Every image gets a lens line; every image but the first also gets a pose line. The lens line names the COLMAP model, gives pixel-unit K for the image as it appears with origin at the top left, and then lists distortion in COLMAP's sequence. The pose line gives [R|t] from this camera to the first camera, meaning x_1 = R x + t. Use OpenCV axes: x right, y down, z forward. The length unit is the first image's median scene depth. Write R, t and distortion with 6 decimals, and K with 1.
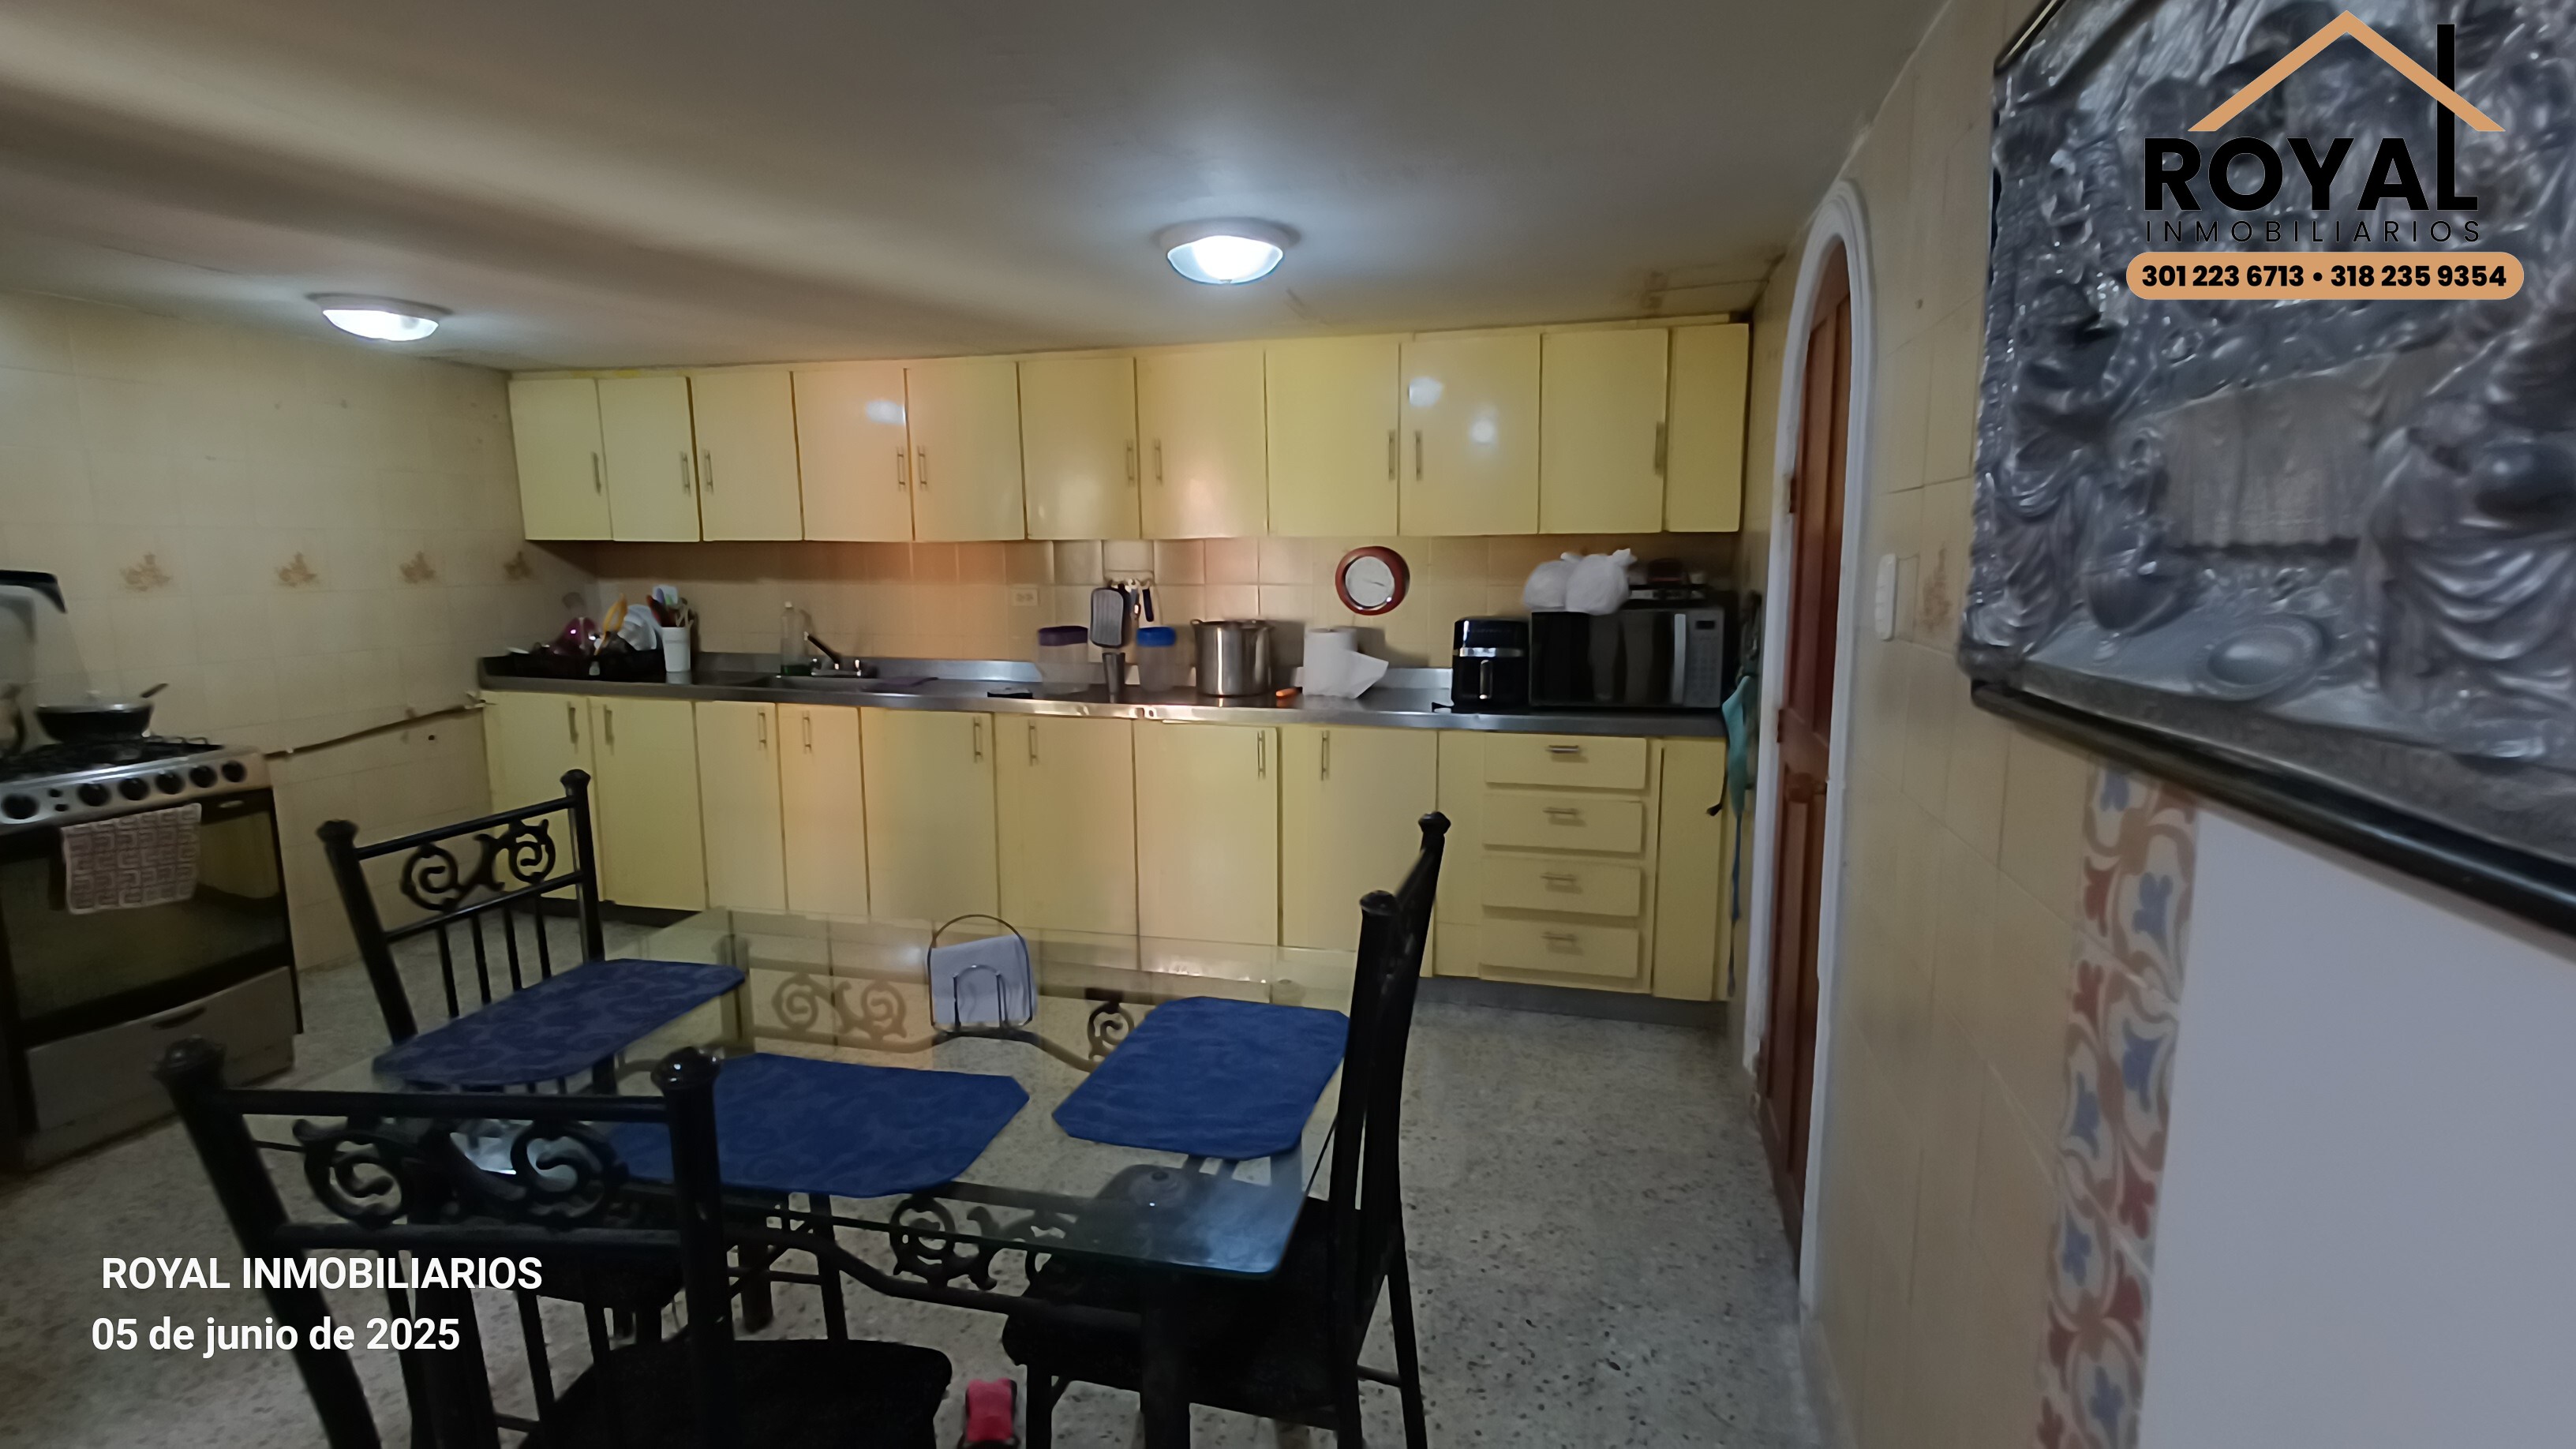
lens RADIAL K [[1171.6, 0, 1282.6], [0, 1171.6, 729.1], [0, 0, 1]] dist [0.003640, -0.000209]
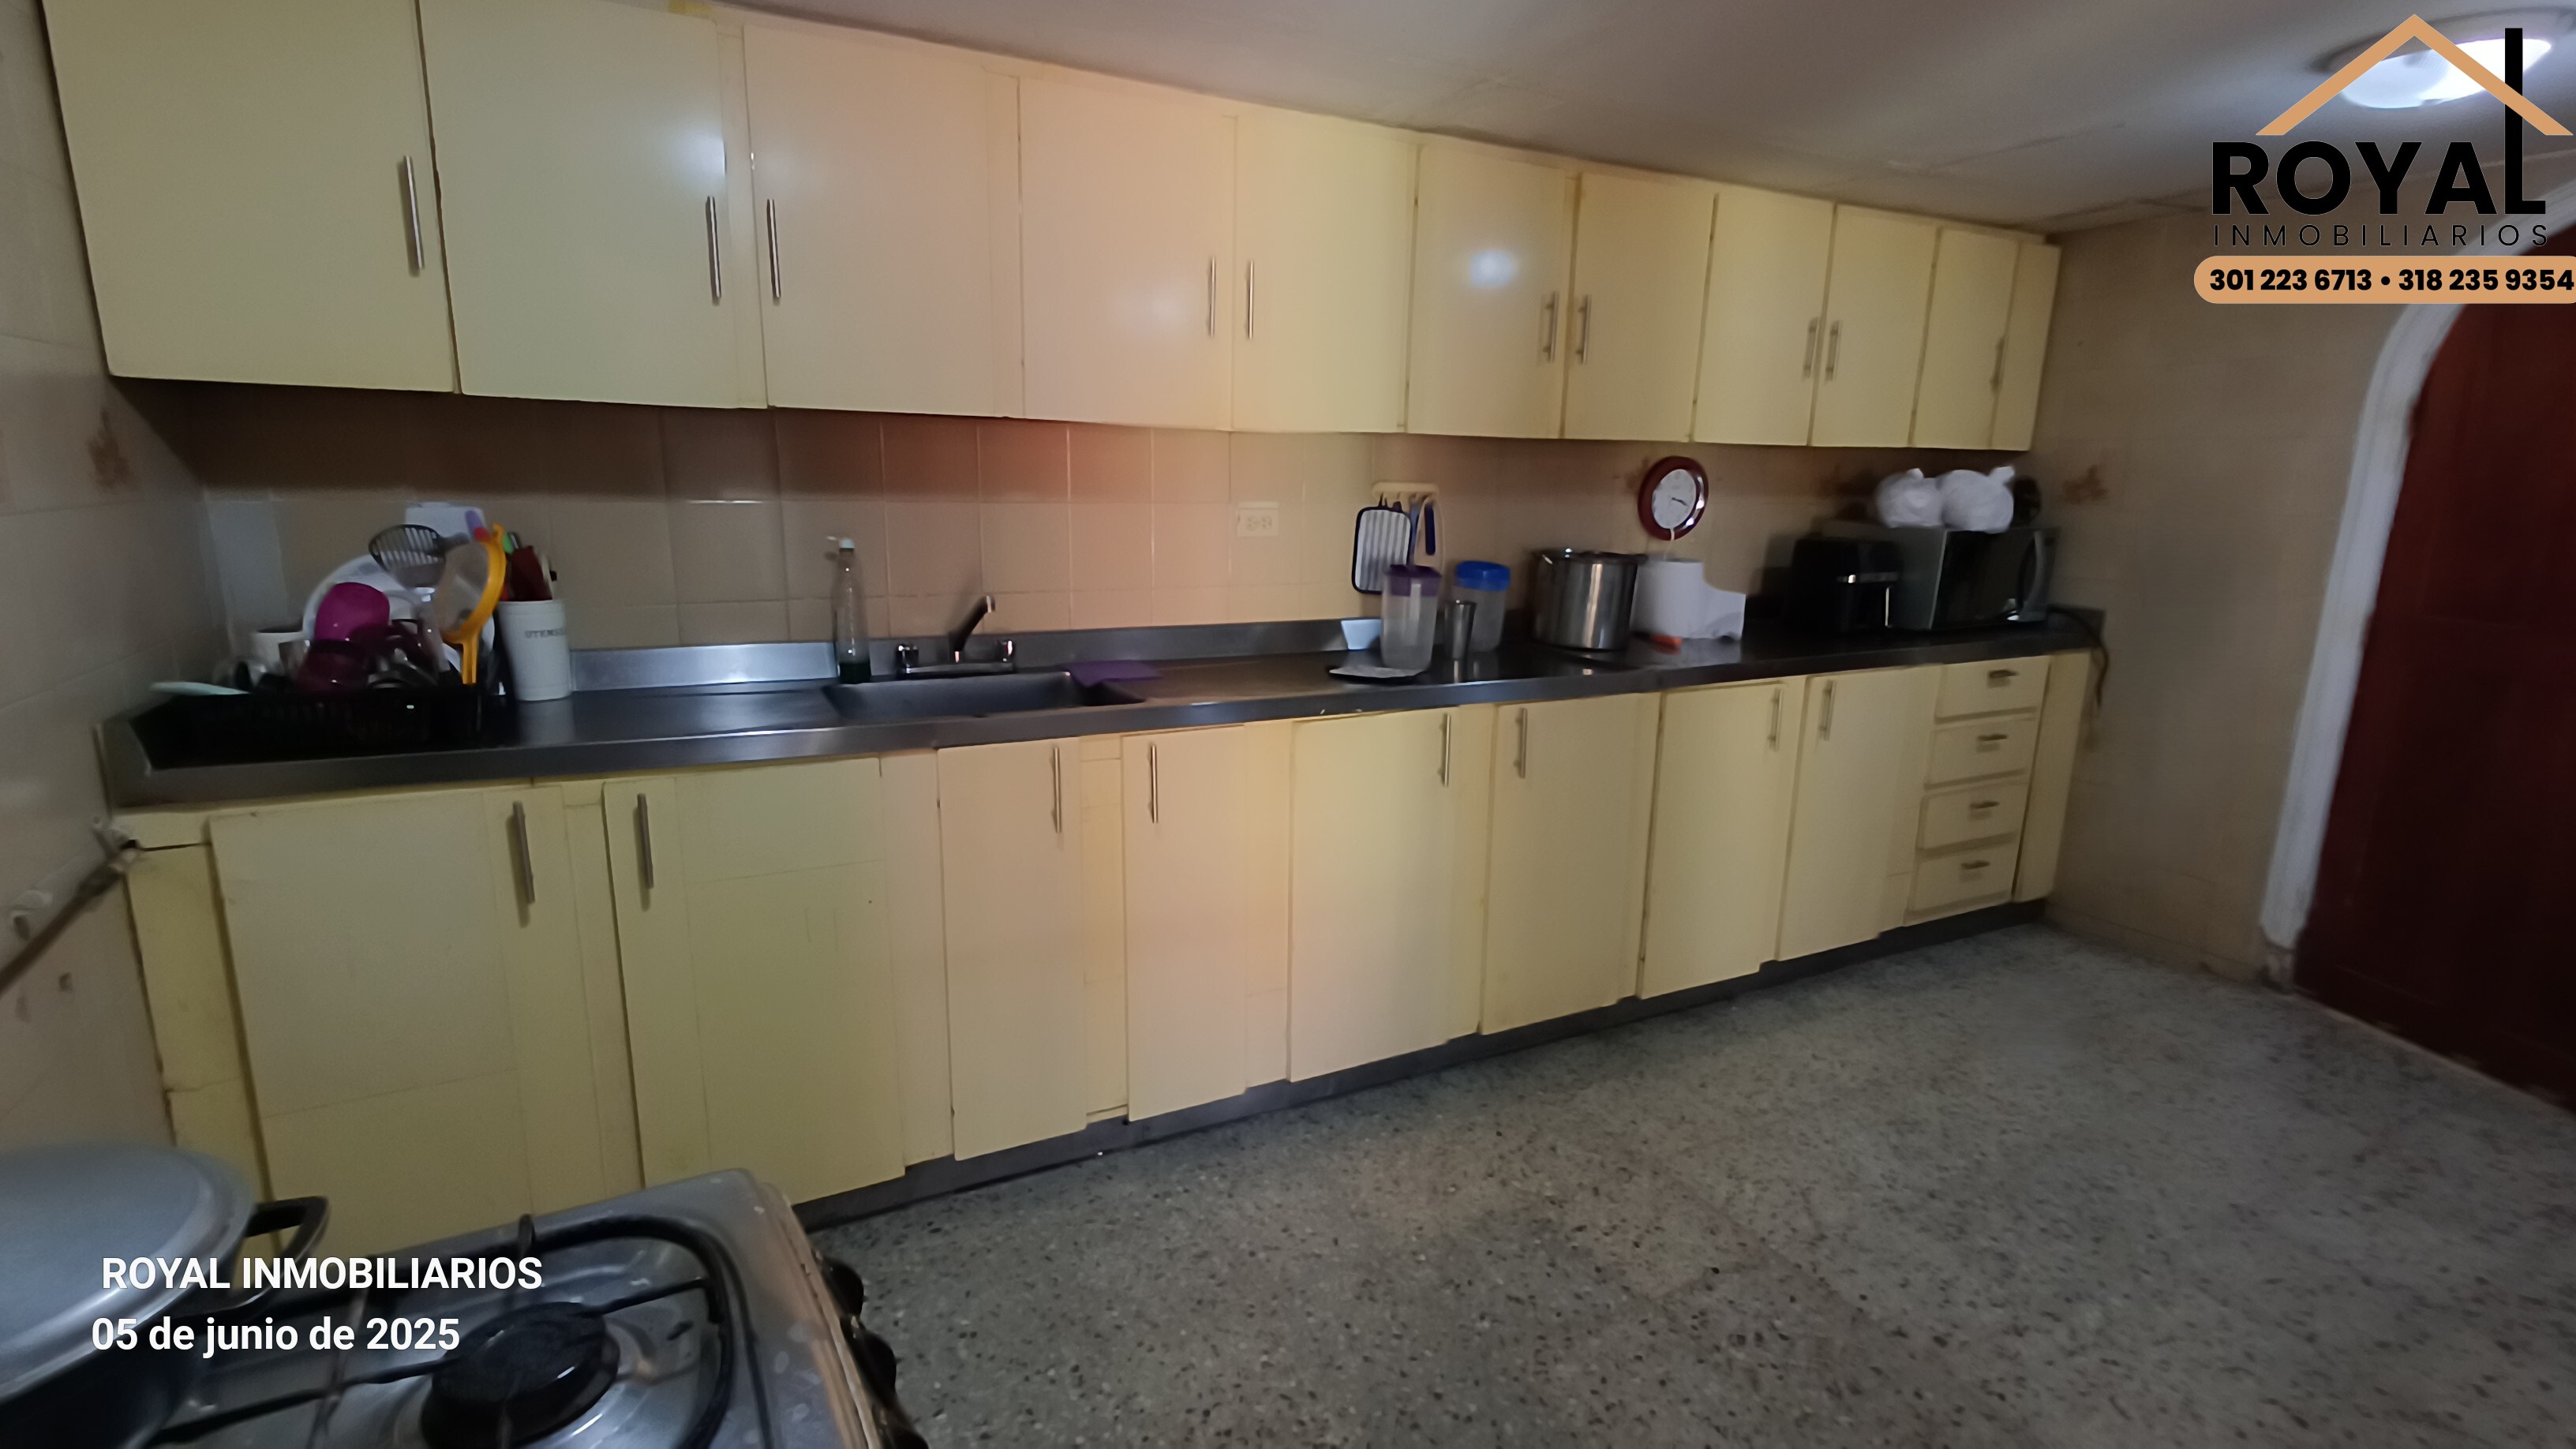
lens RADIAL K [[1183.6, 0, 1292.0], [0, 1183.6, 728.6], [0, 0, 1]] dist [0.002254, 0.000648]
pose [[0.743171, -0.129282, 0.656493, -0.973416], [0.078038, 0.991207, 0.106855, -0.102826], [-0.664535, -0.028180, 0.746725, 0.755003]]
